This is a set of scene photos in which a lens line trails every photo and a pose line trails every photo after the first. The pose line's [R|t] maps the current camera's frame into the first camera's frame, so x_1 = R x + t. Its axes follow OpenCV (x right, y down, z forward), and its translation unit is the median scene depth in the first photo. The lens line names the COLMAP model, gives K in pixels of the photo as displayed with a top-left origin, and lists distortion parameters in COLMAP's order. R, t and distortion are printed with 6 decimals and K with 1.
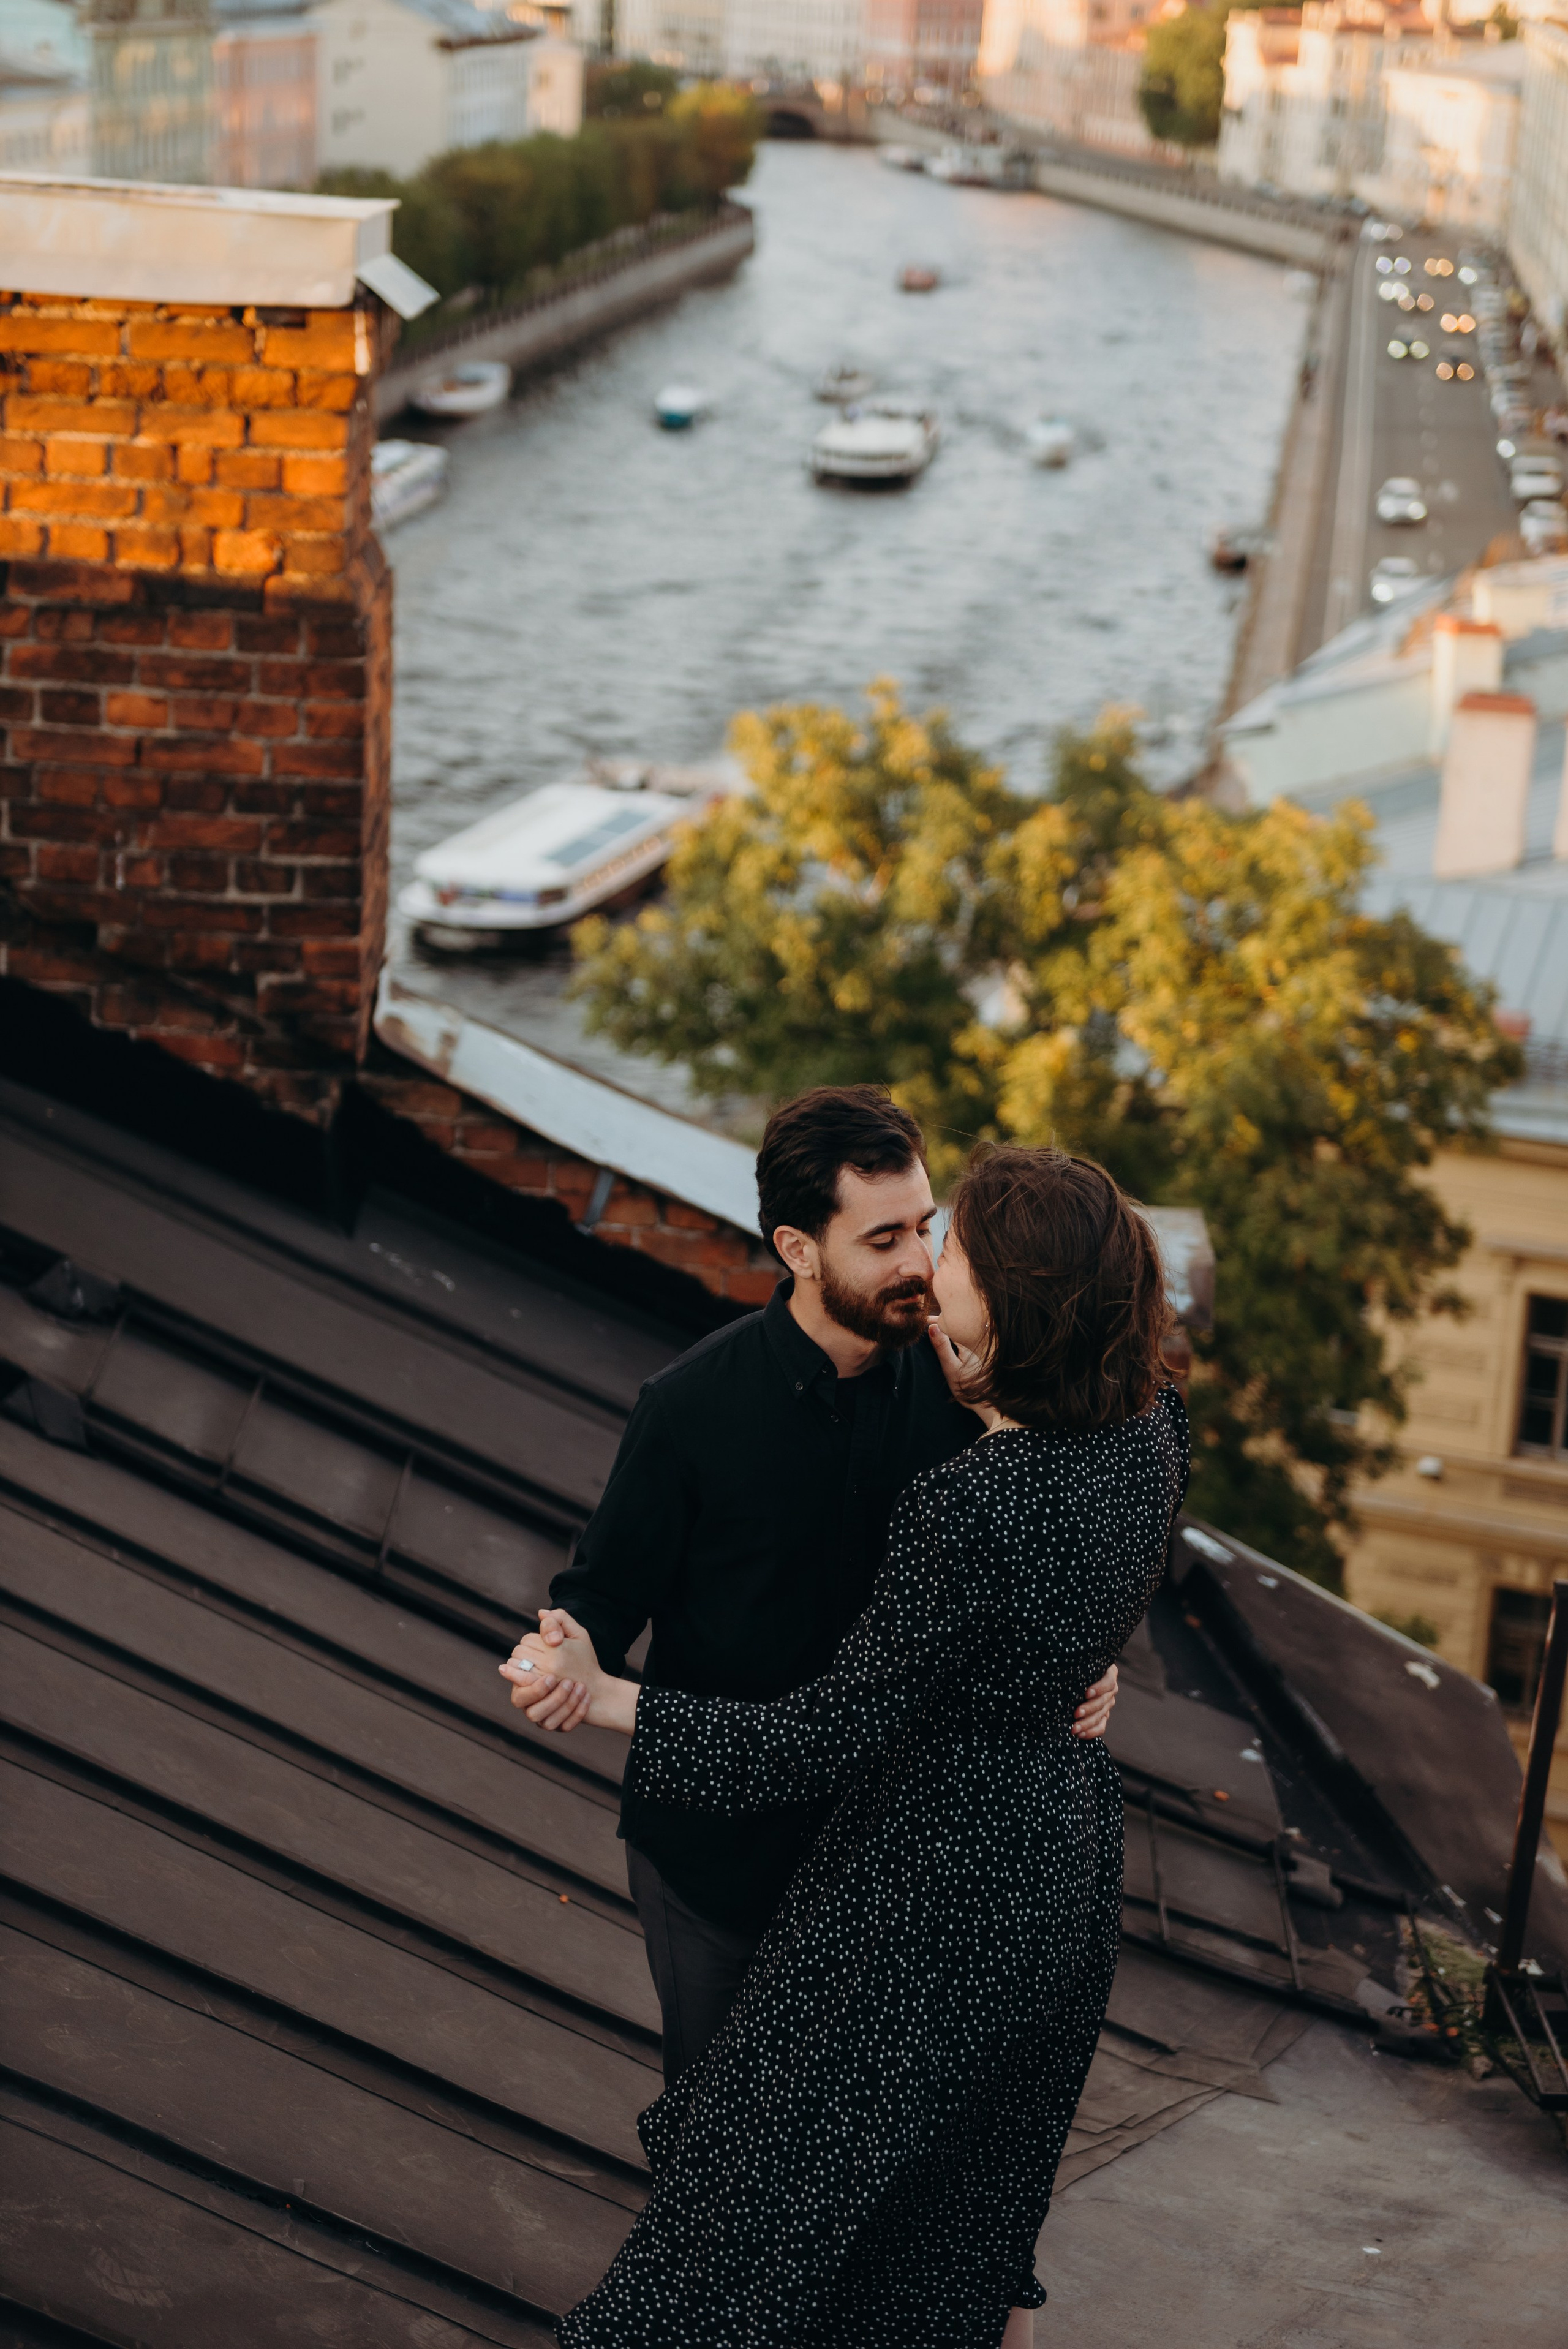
lens RADIAL K [[3923.6, 0, 784.0], [0, 3923.6, 1174.5], [0, 0, 1]] dist [0.157927, -0.205465]
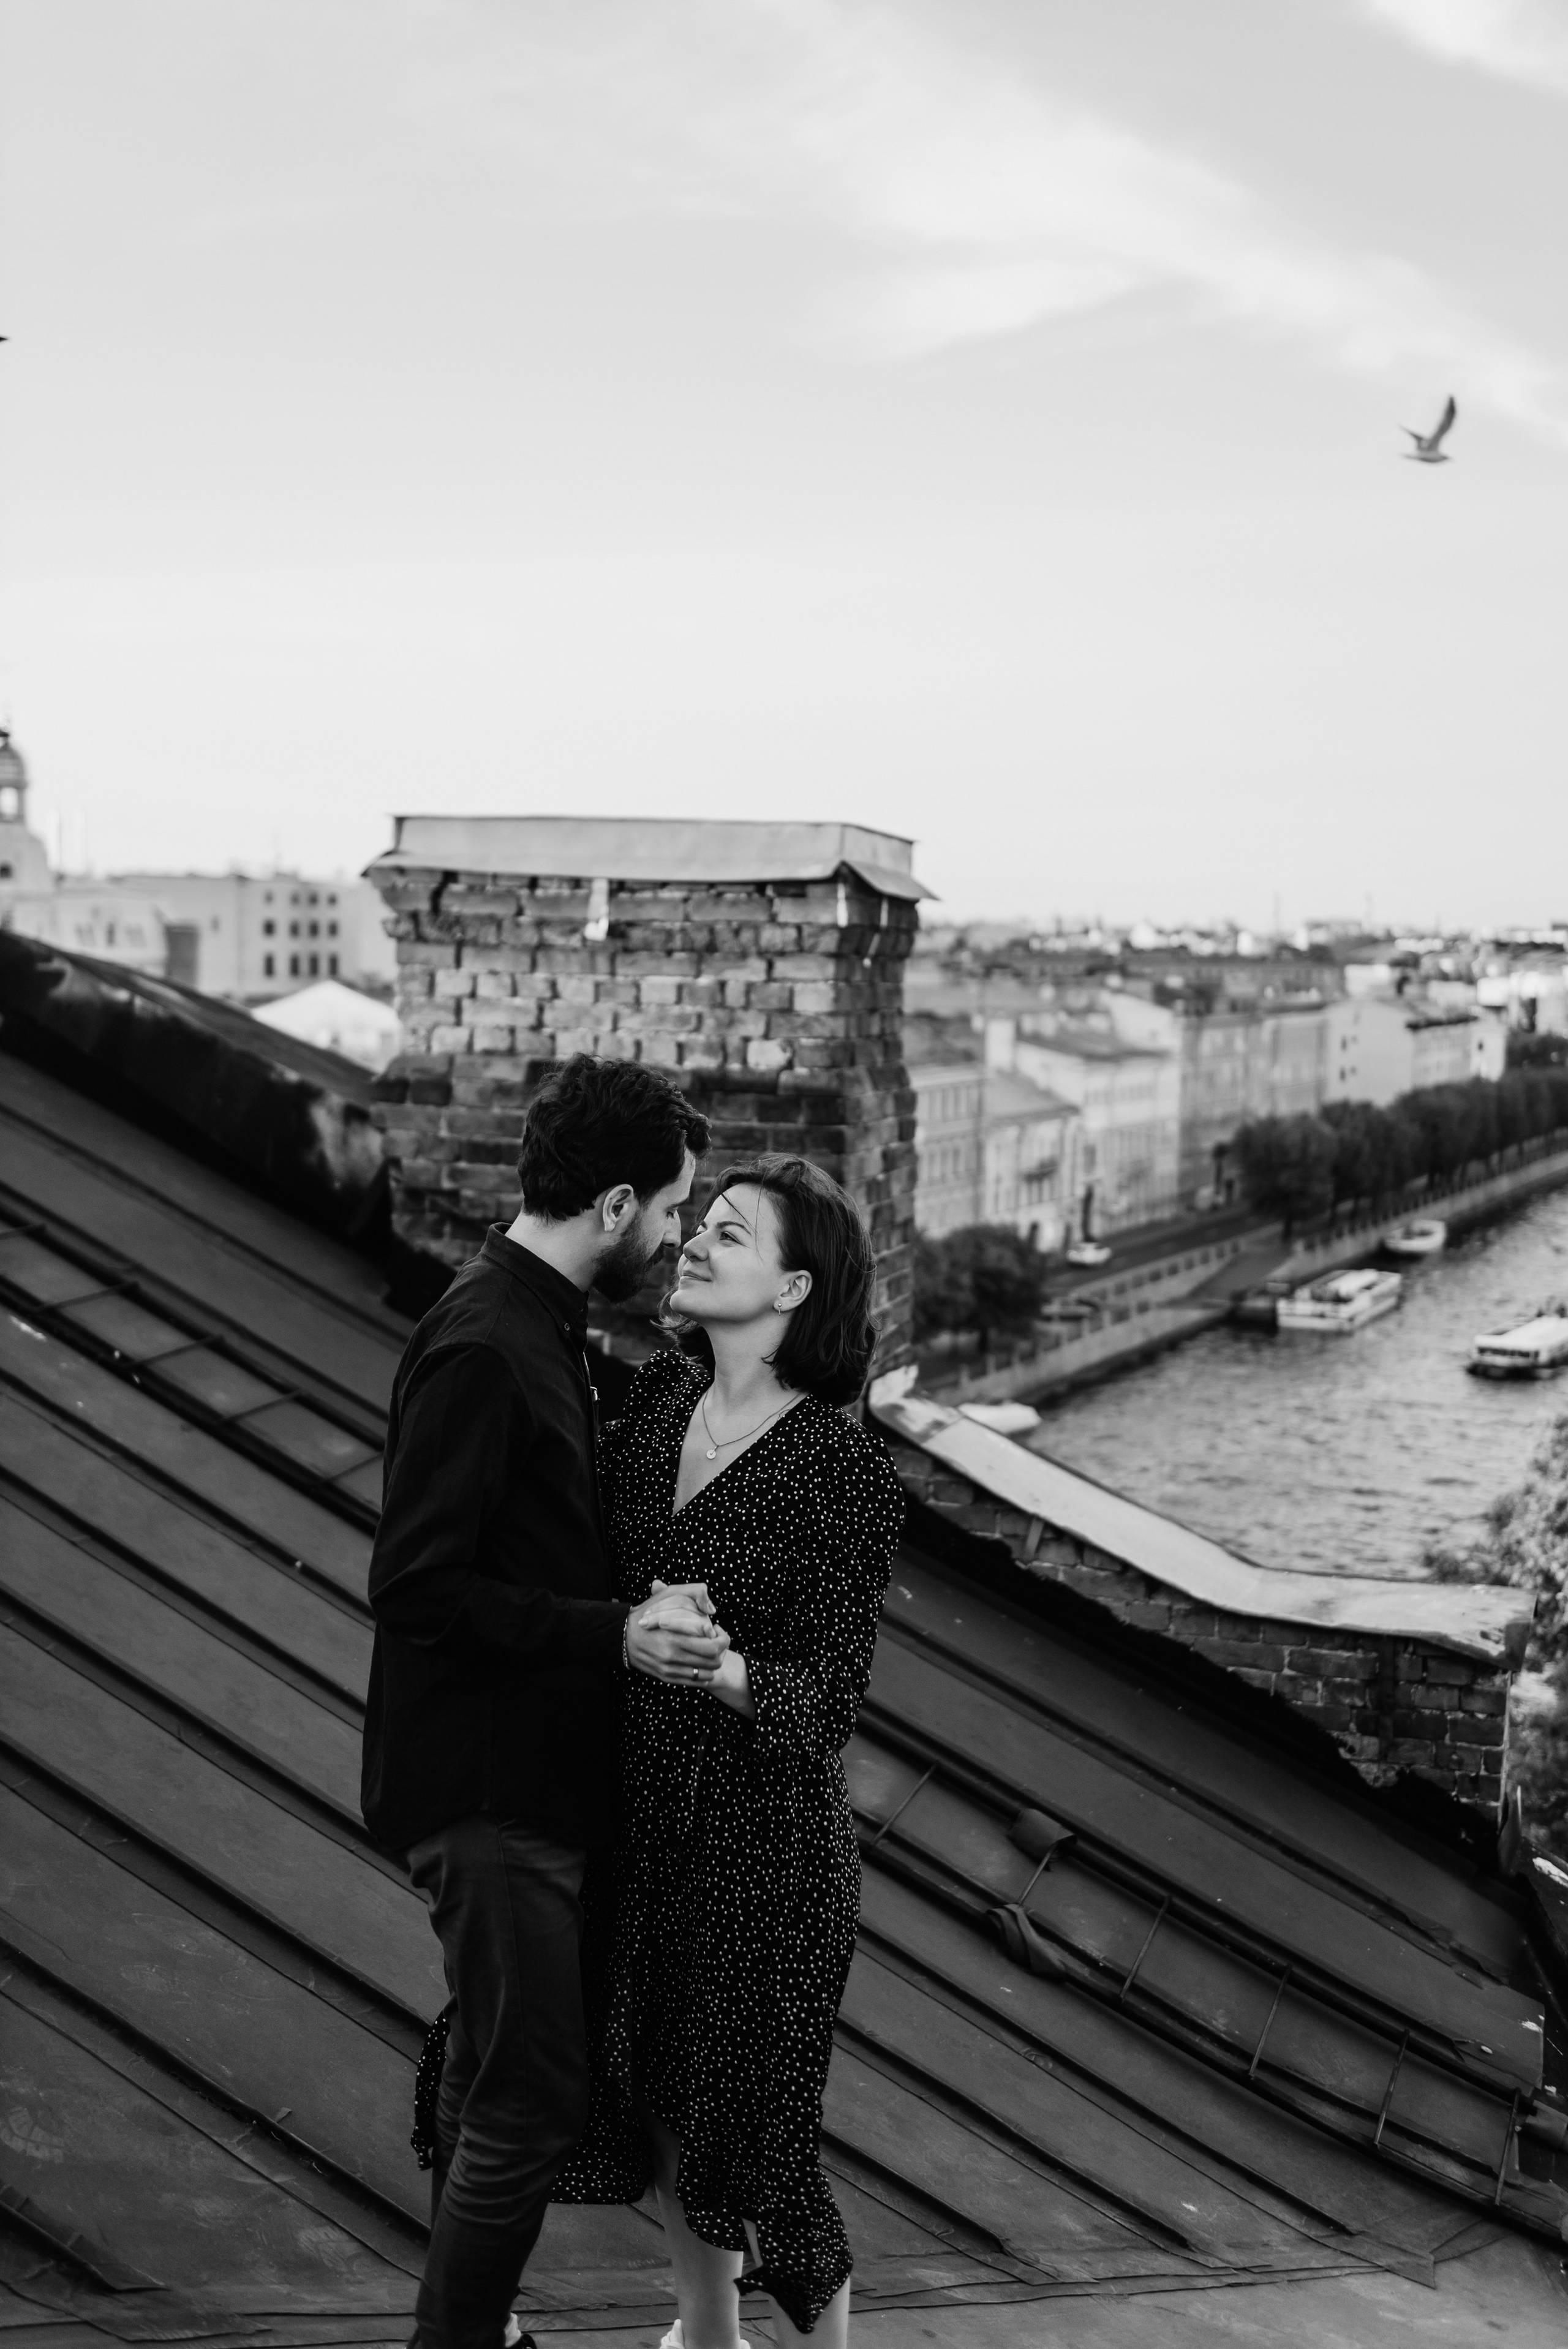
lens RADIAL K [[2559.5, 0, 784.0], [0, 2559.5, 1174.5], [0, 0, 1]] dist [0.058351, 0.019756]
pose [[0.946520, -0.008487, -0.322535, 0.164002], [-0.063796, 0.974995, -0.212872, 0.079758], [0.316276, 0.222064, 0.922311, 0.154986]]
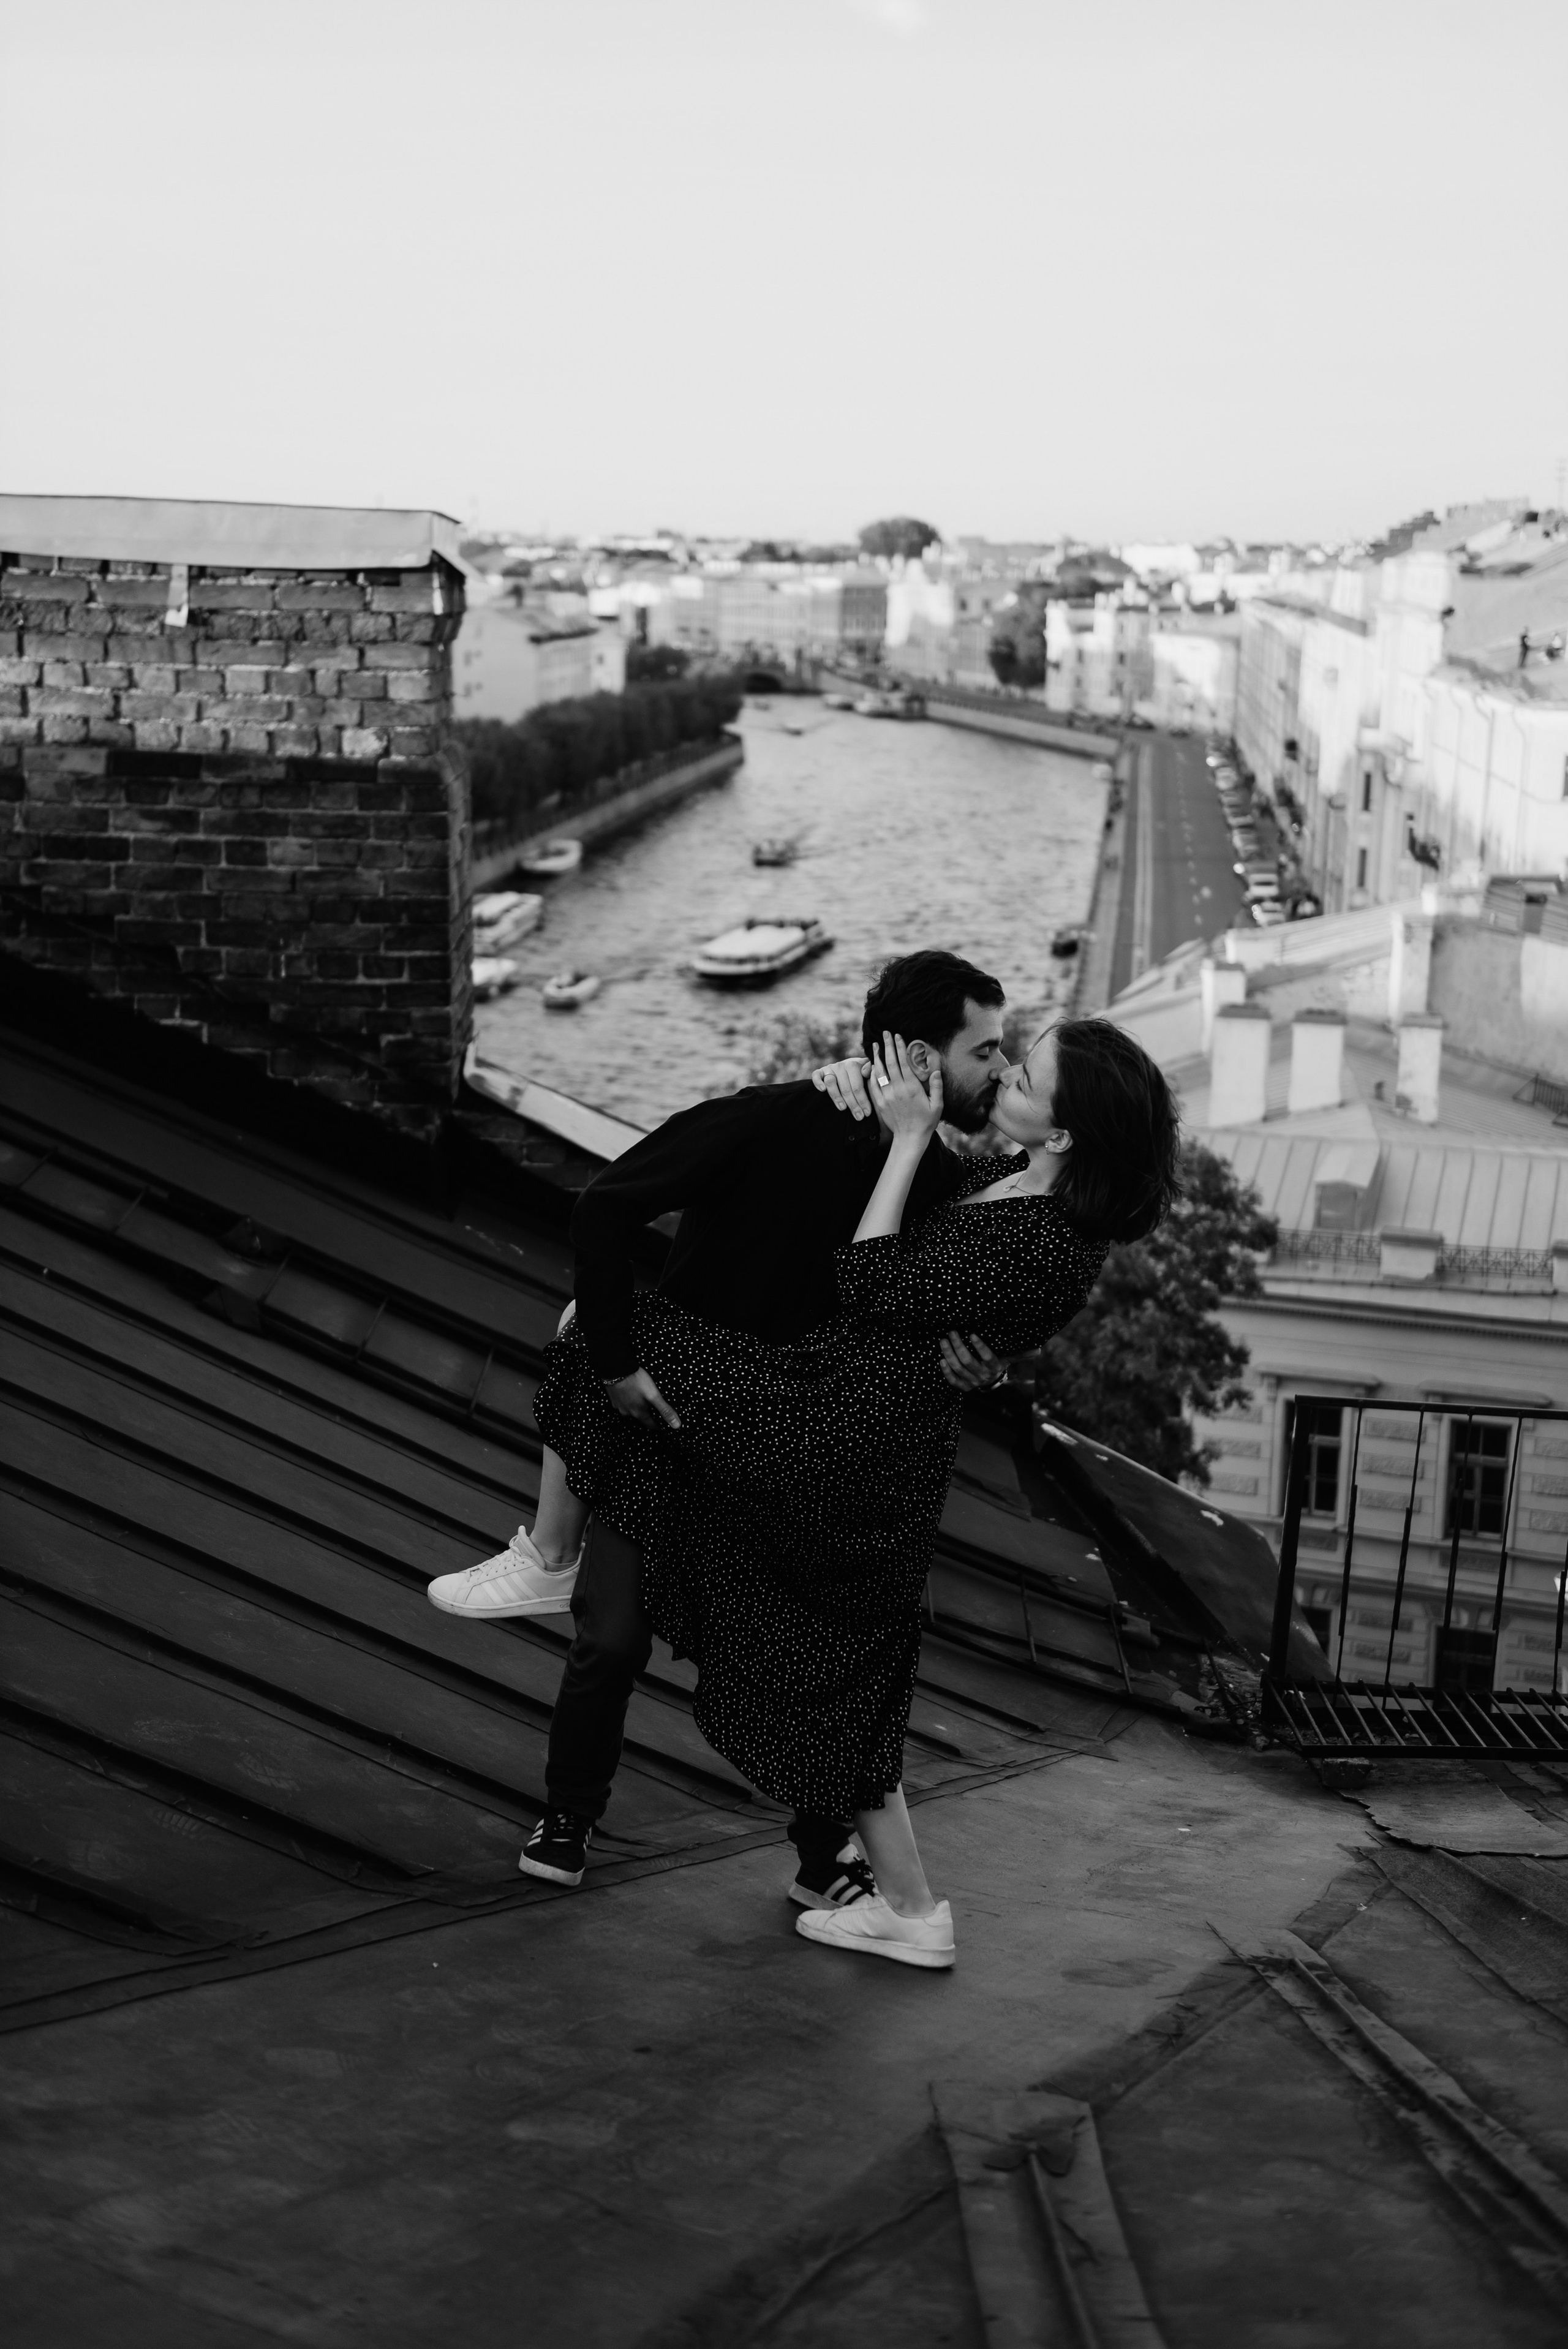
lens RADIAL K [[2632.7, 0, 779.5], [0, 2632.7, 1175.5], [0, 0, 1]] dist [0.069015, 0.014894]
pose [[0.999241, -0.038962, 0.000096, 0.010777], [0.038856, 0.996332, -0.076238, 0.080497], [0.002874, 0.076184, 0.997090, 0.039097]]
